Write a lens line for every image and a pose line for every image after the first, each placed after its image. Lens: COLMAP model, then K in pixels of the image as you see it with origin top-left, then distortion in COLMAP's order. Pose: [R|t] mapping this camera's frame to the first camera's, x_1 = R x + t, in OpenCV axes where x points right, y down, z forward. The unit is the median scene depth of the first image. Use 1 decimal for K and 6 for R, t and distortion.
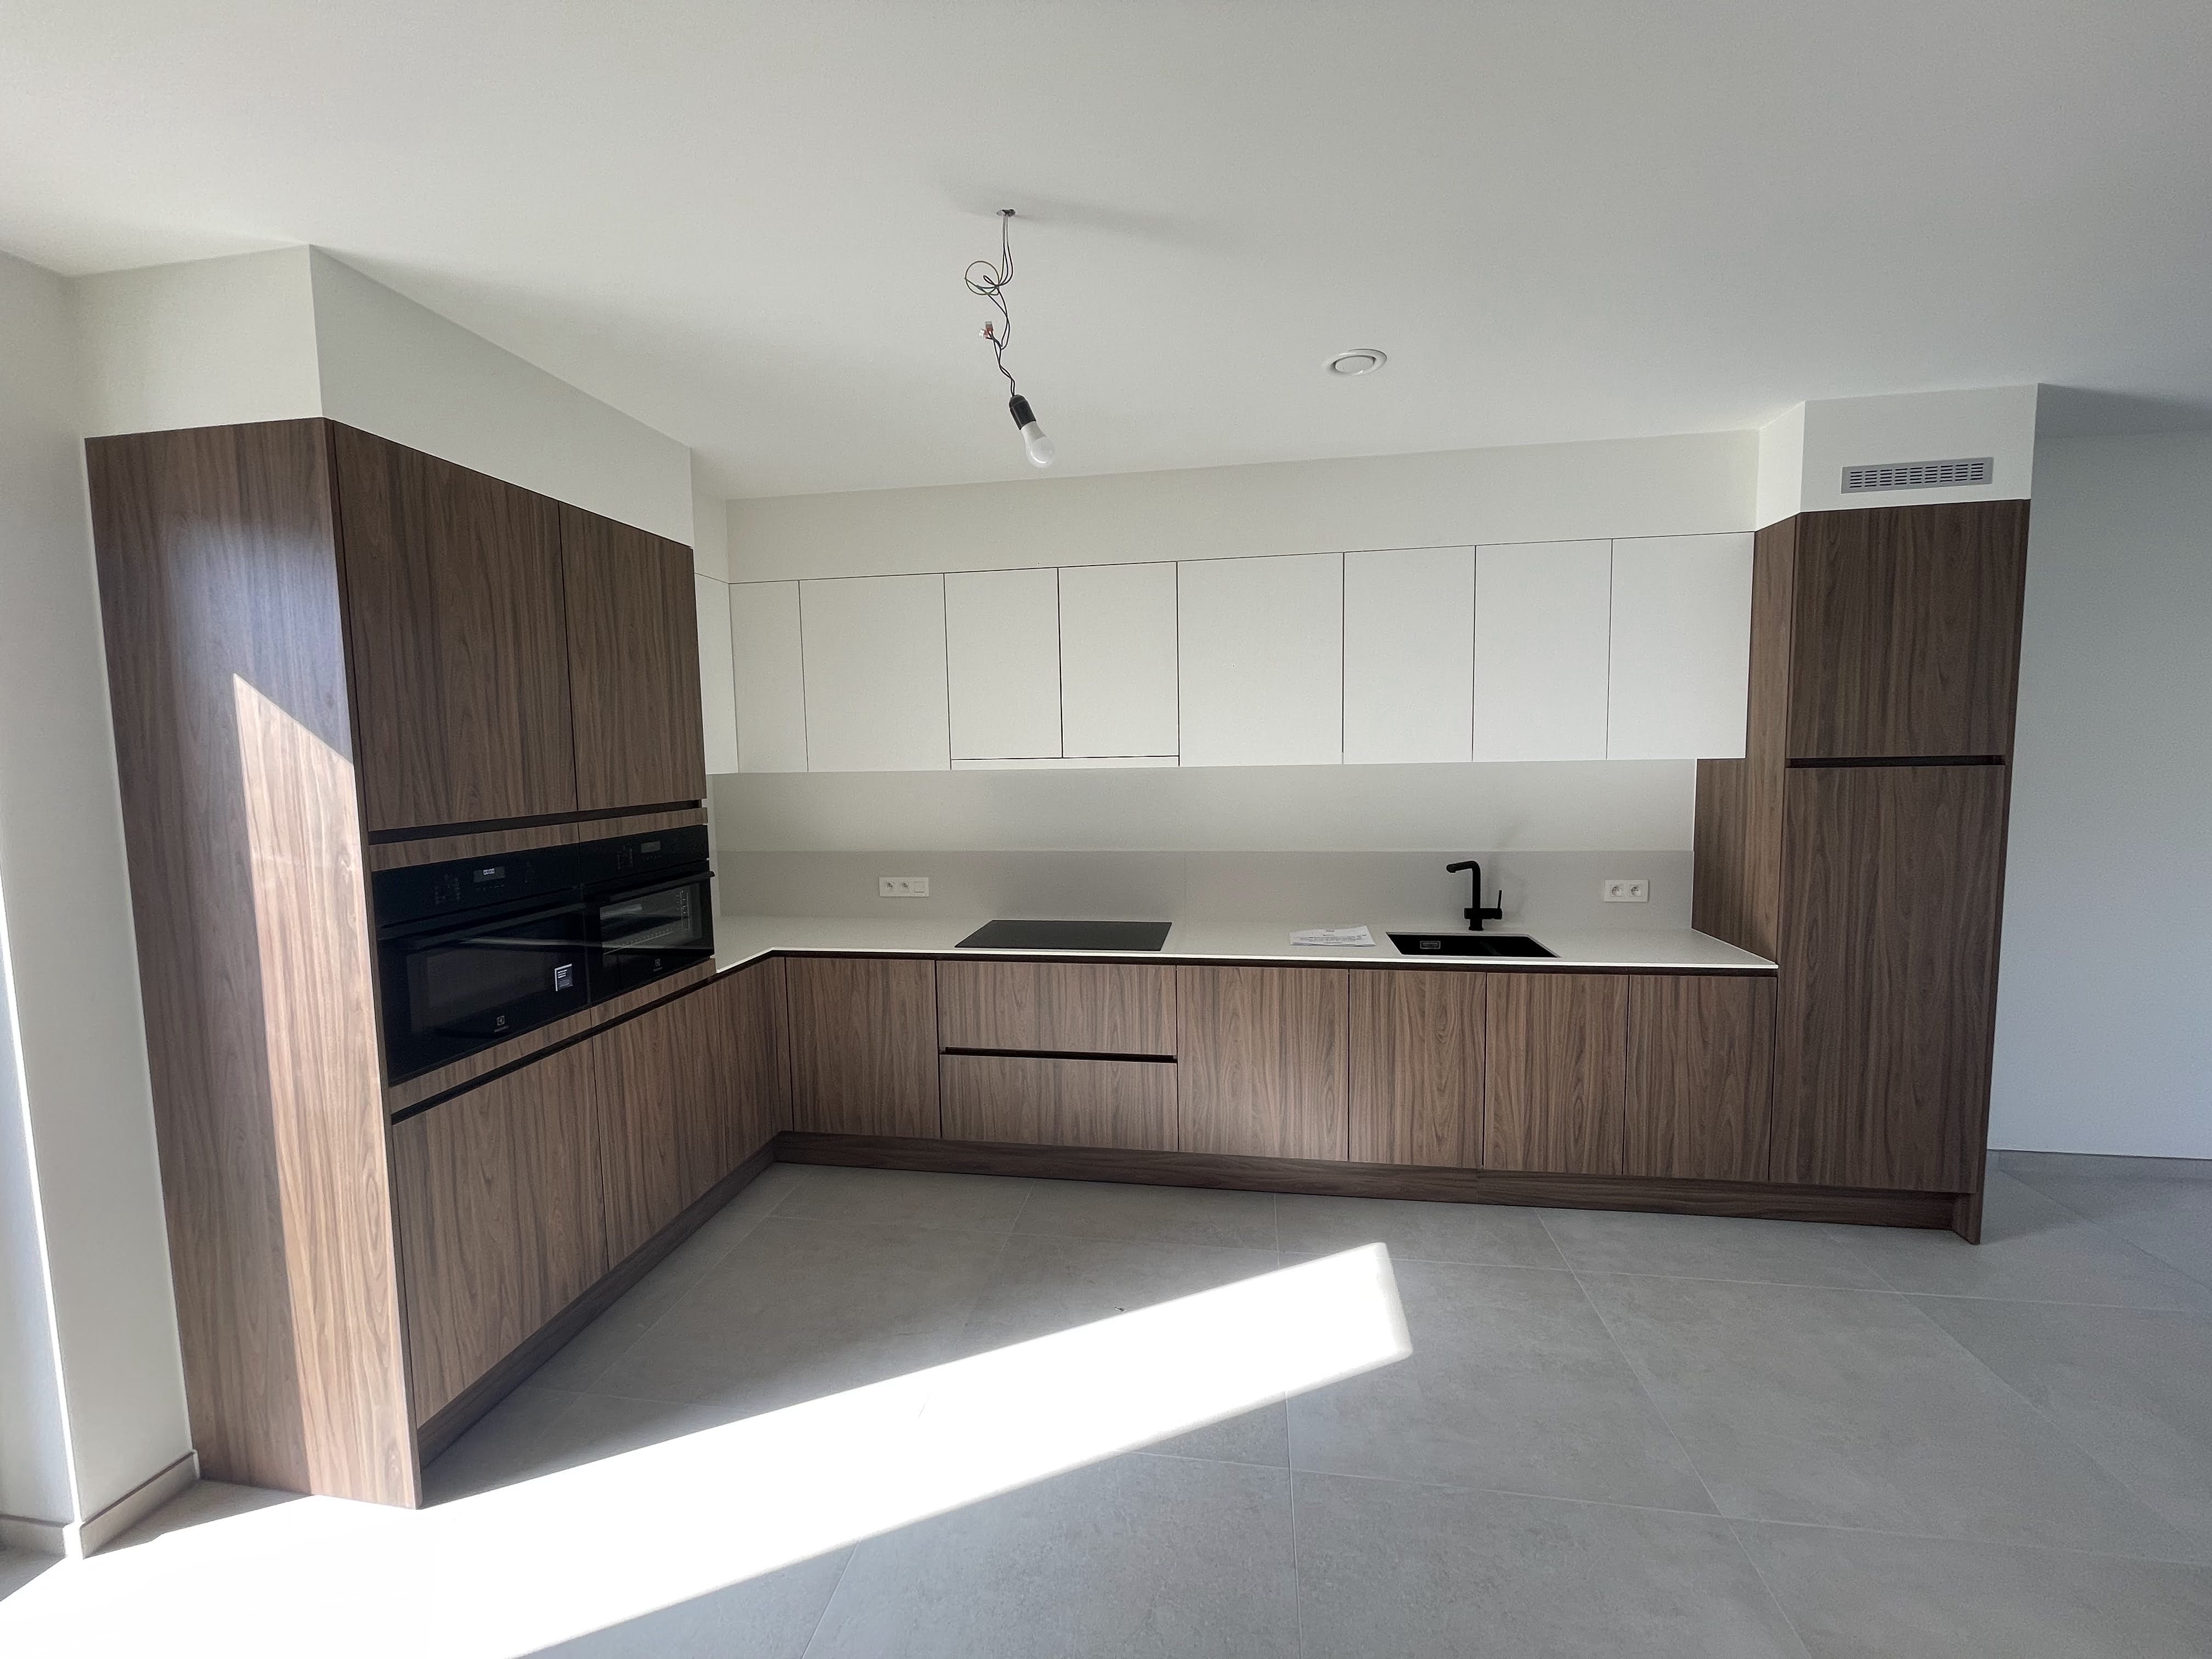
lens RADIAL K [[906.4, 0, 1110.5], [0, 906.4, 826.4], [0, 0, 1]] dist [0.000590, -0.000672]
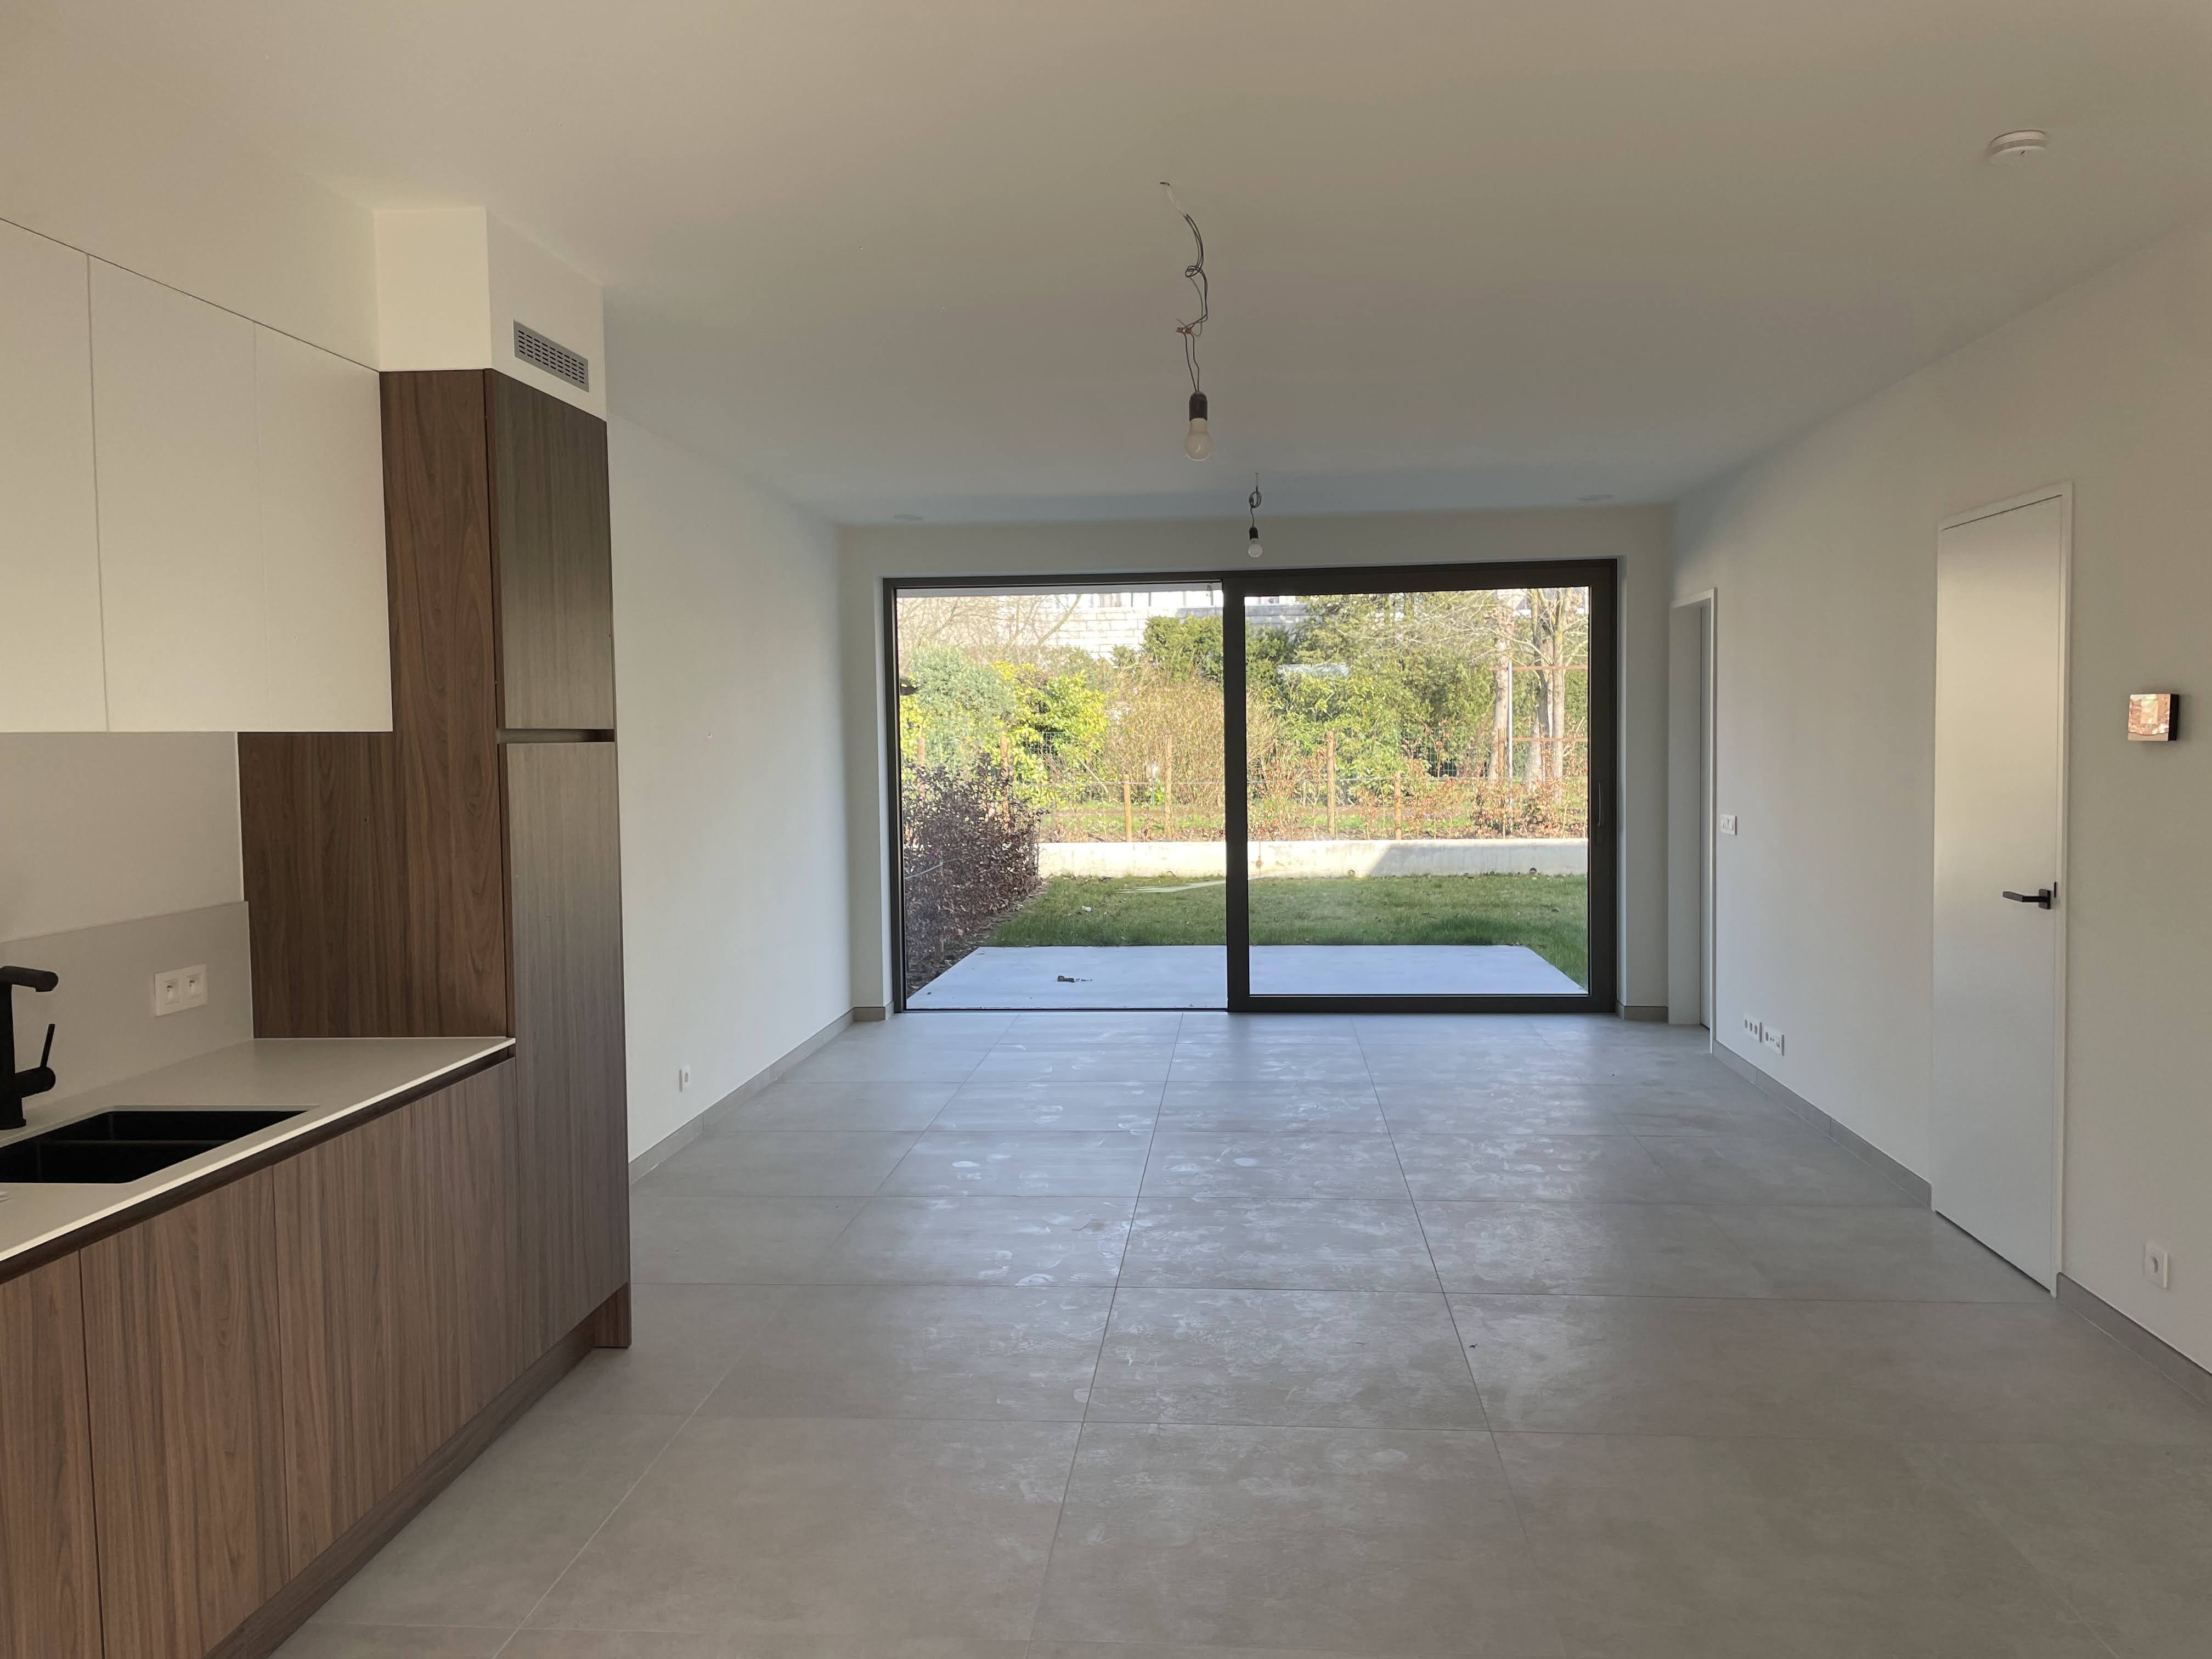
lens RADIAL K [[1682.2, 0, 1109.4], [0, 1682.2, 826.5], [0, 0, 1]] dist [0.002689, 0.003081]
pose [[-0.075621, -0.033633, 0.996569, -0.491895], [0.104792, 0.993628, 0.041486, -0.006896], [-0.991615, 0.107570, -0.071615, 0.598978]]
